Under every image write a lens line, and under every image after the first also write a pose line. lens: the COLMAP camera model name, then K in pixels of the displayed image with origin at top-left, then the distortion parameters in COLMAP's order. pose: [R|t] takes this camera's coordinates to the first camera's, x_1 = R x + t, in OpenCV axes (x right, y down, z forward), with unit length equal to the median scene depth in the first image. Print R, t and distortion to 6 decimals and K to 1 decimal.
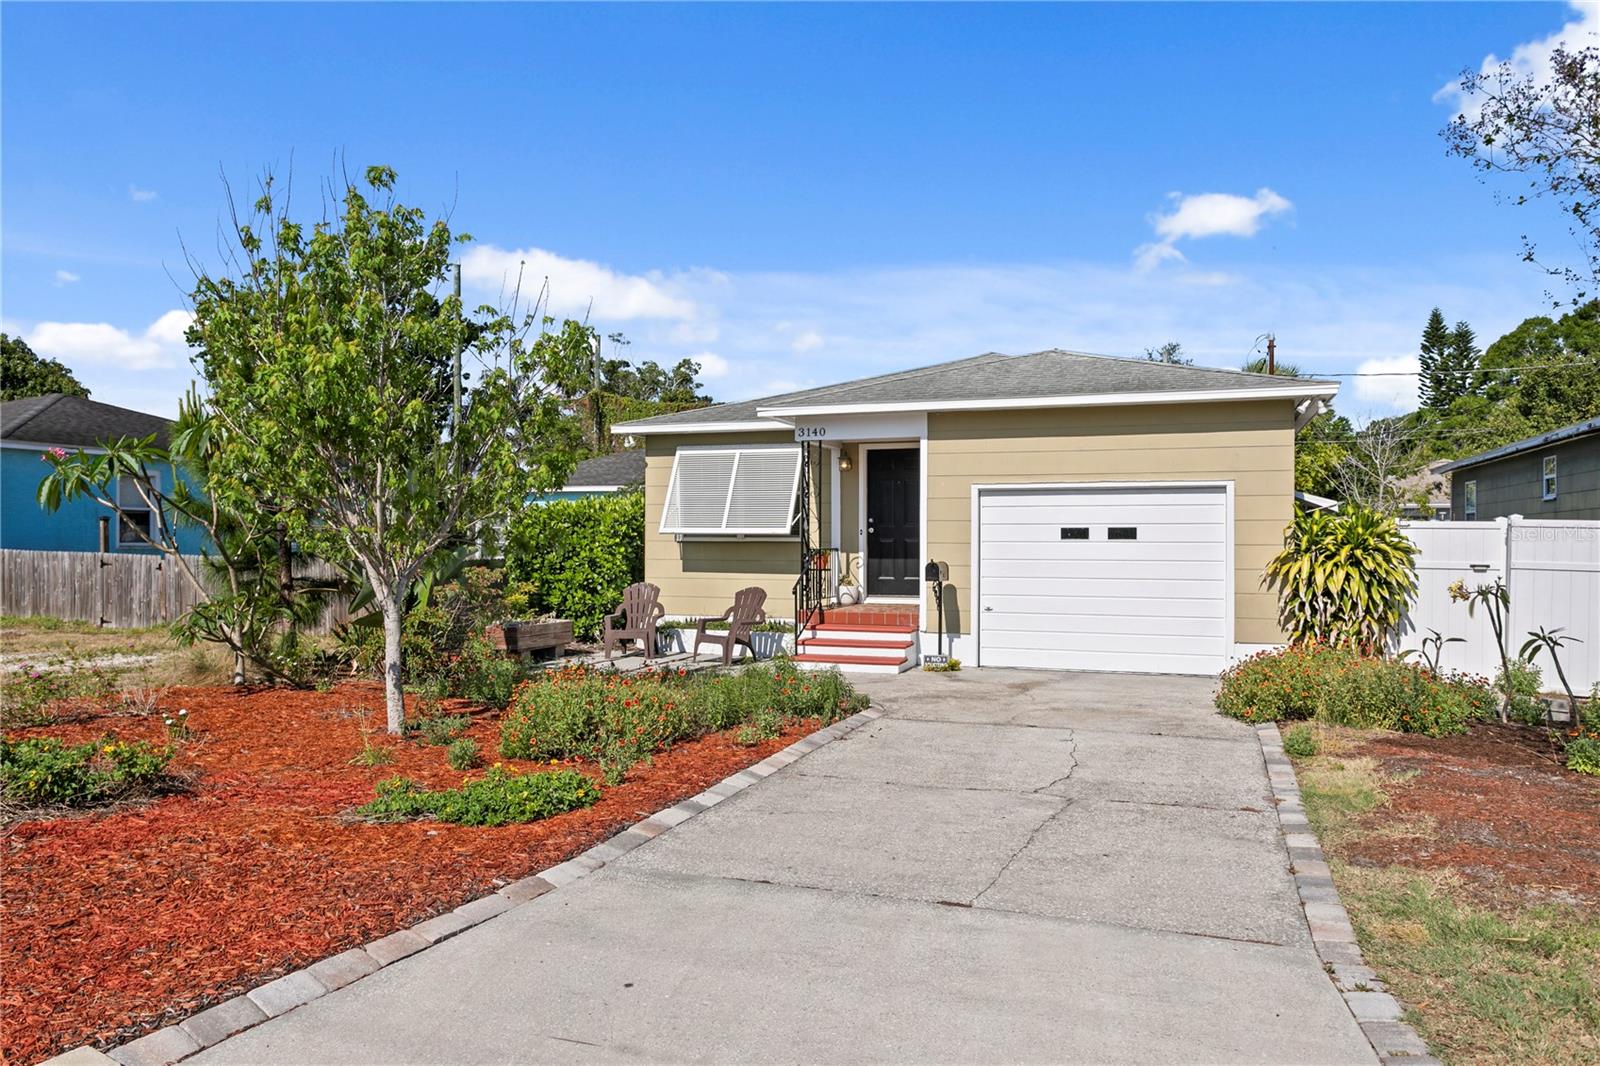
lens RADIAL K [[1176.4, 0, 773.6], [0, 1176.4, 532.4], [0, 0, 1]] dist [0.002575, 0.002826]
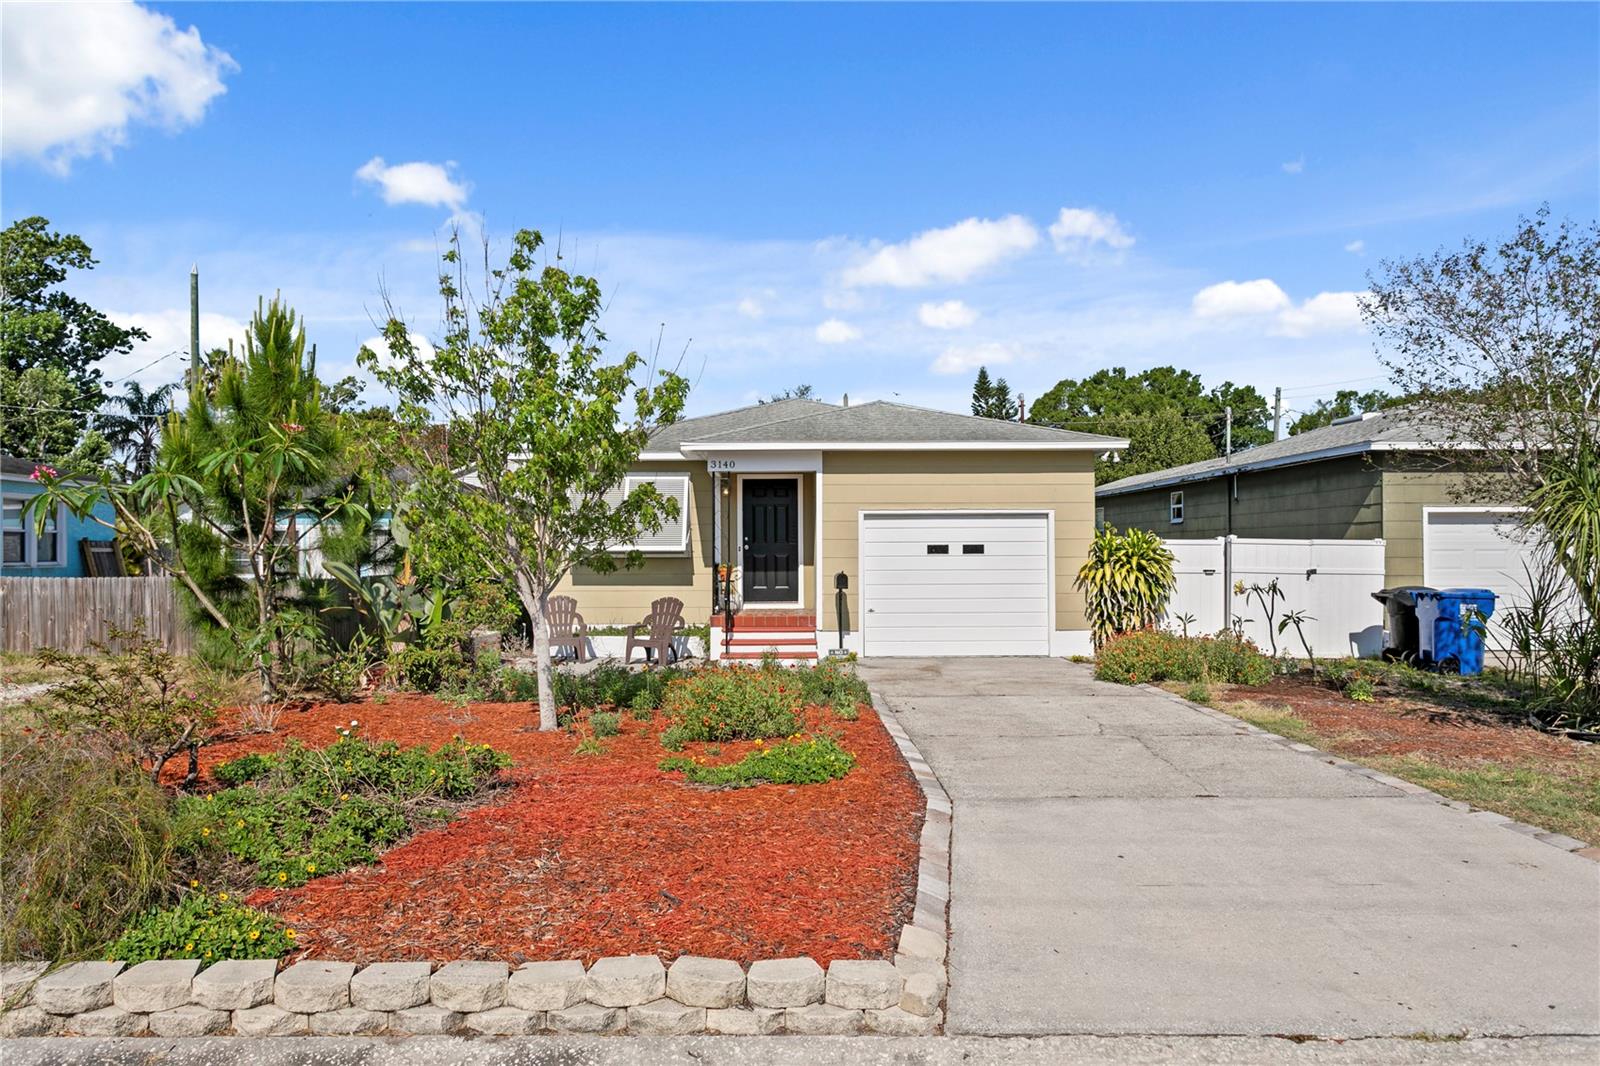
lens RADIAL K [[1093.3, 0, 800.0], [0, 1093.3, 533.0], [0, 0, 1]] dist [0.003856, 0.000460]
pose [[0.927449, 0.000203, 0.373950, -0.294212], [0.004168, 0.999932, -0.010881, -0.004109], [-0.373926, 0.011651, 0.927385, -0.041512]]
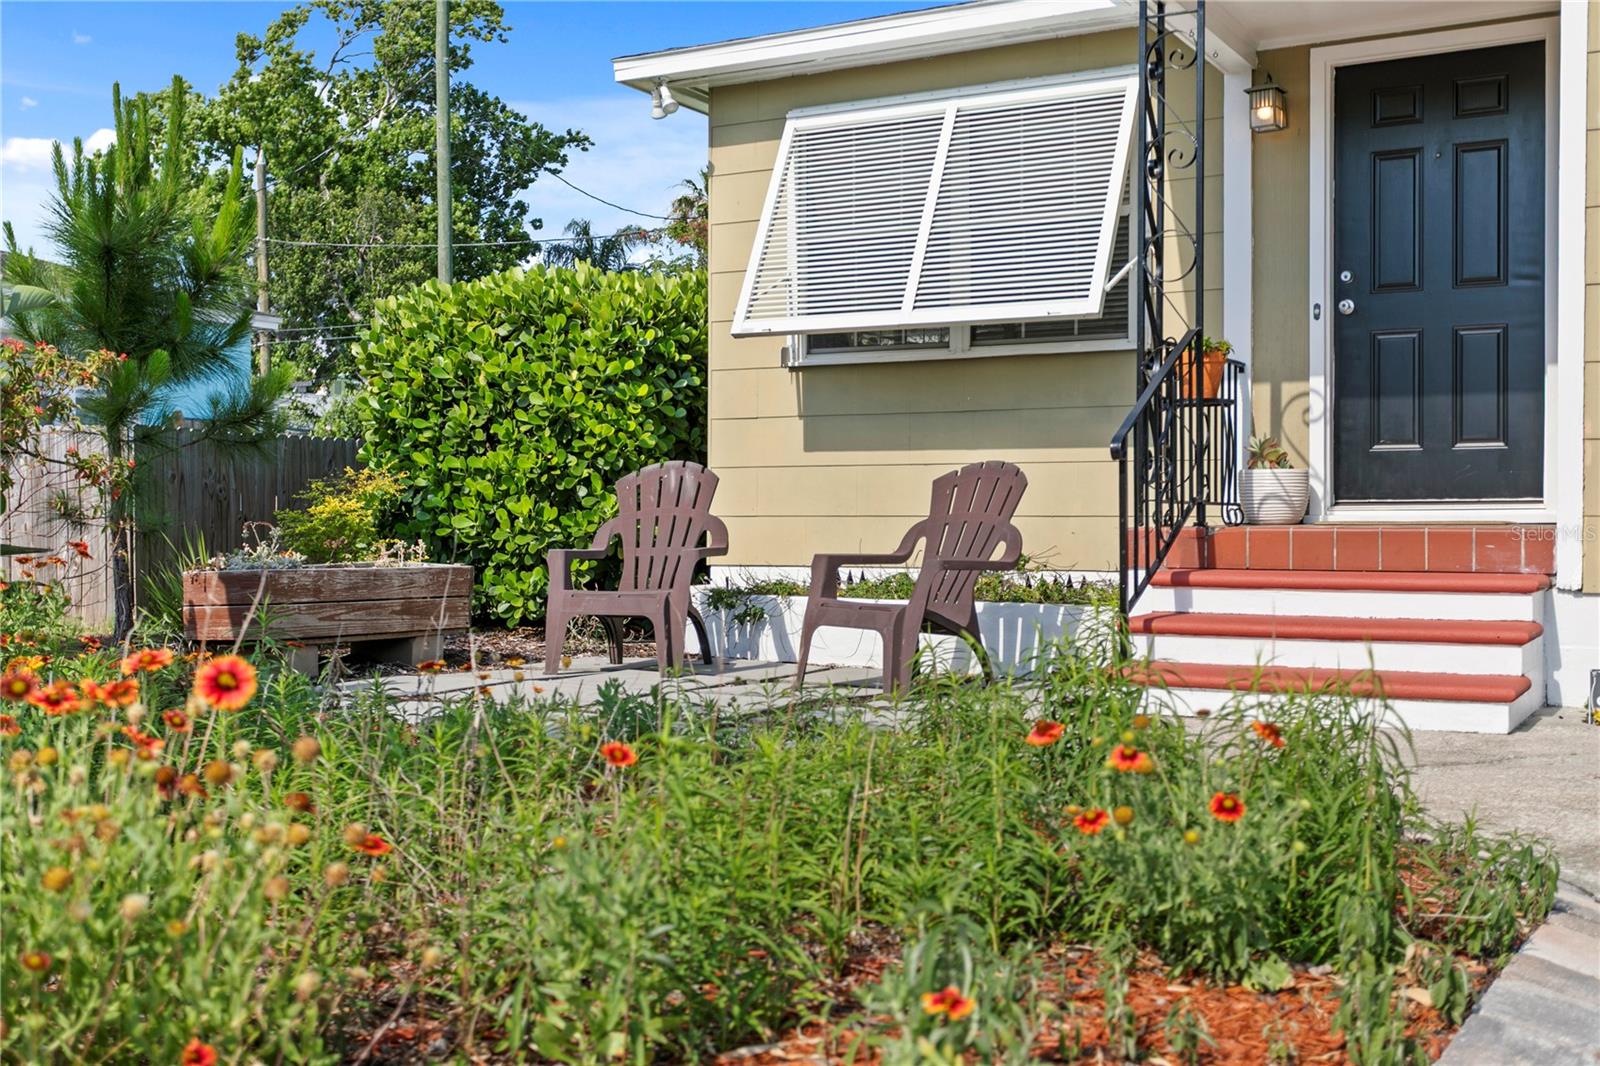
lens RADIAL K [[1799.6, 0, 733.9], [0, 1799.6, 535.3], [0, 0, 1]] dist [-0.002875, 0.005972]
pose [[0.983296, 0.000060, -0.182014, 0.004623], [0.001891, 0.999943, 0.010545, 0.060842], [0.182005, -0.010713, 0.983239, 0.490121]]
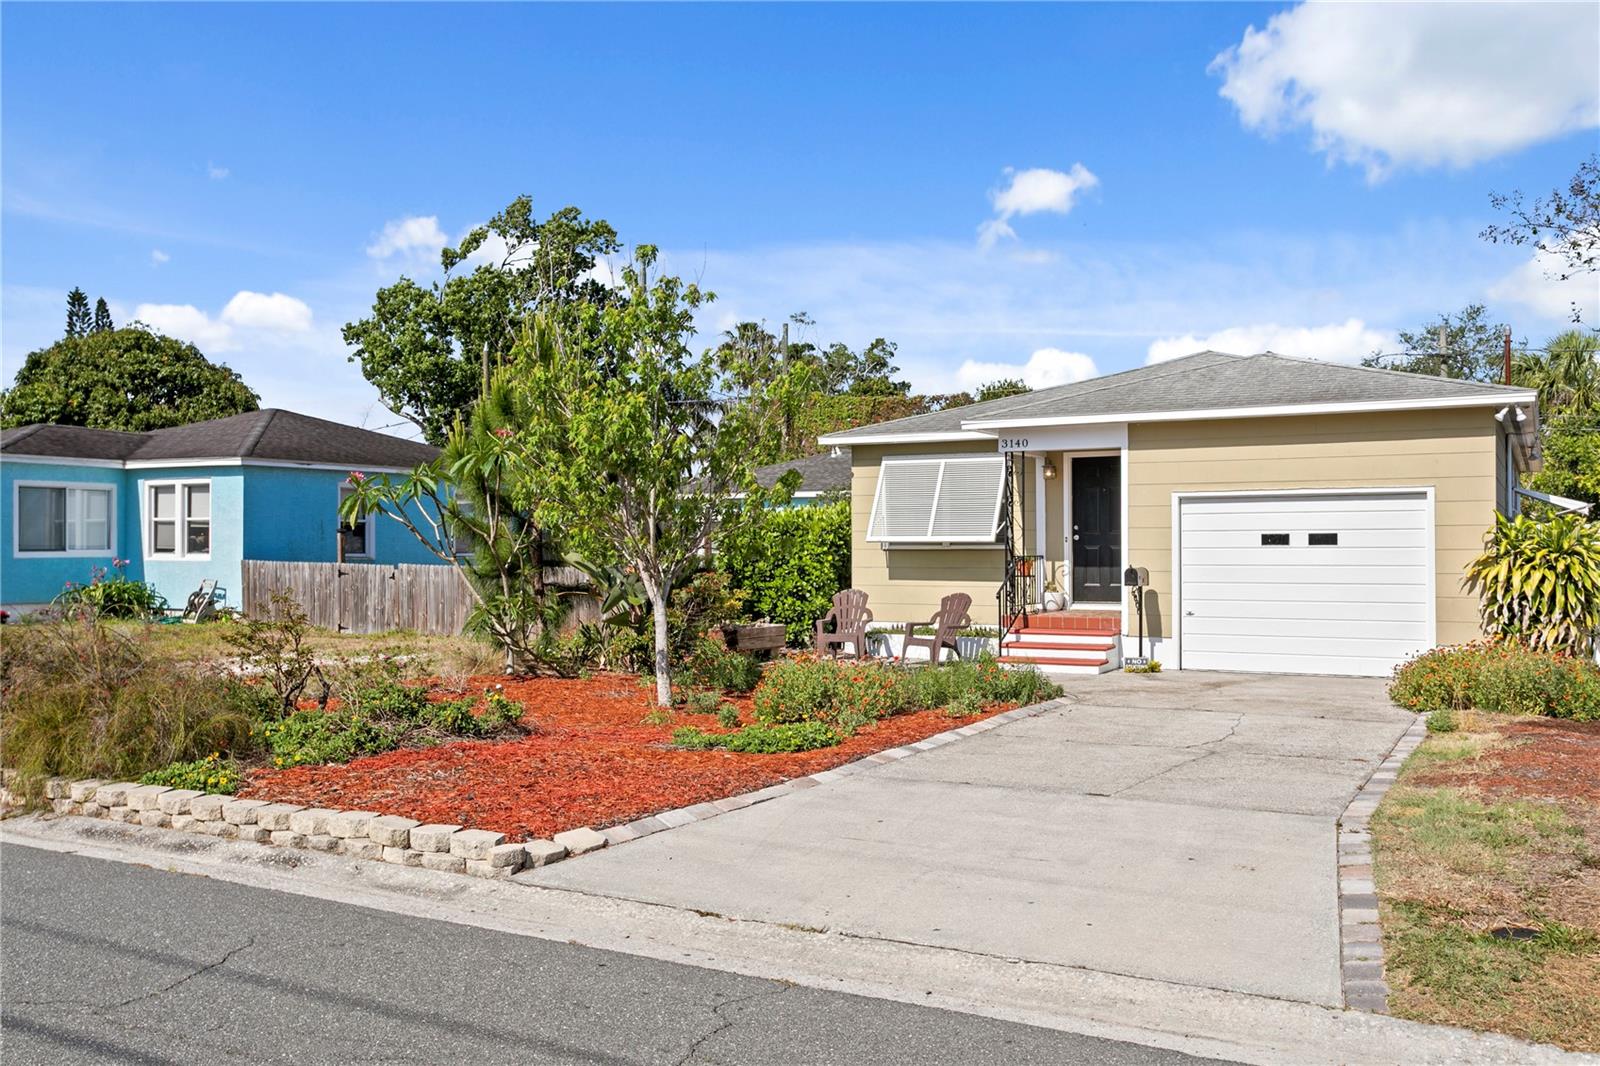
lens RADIAL K [[1447.1, 0, 753.7], [0, 1447.1, 529.9], [0, 0, 1]] dist [0.009411, 0.006249]
pose [[0.987353, -0.007162, -0.158377, 0.006603], [0.006021, 0.999952, -0.007686, -0.000406], [0.158425, 0.006635, 0.987349, -0.285912]]
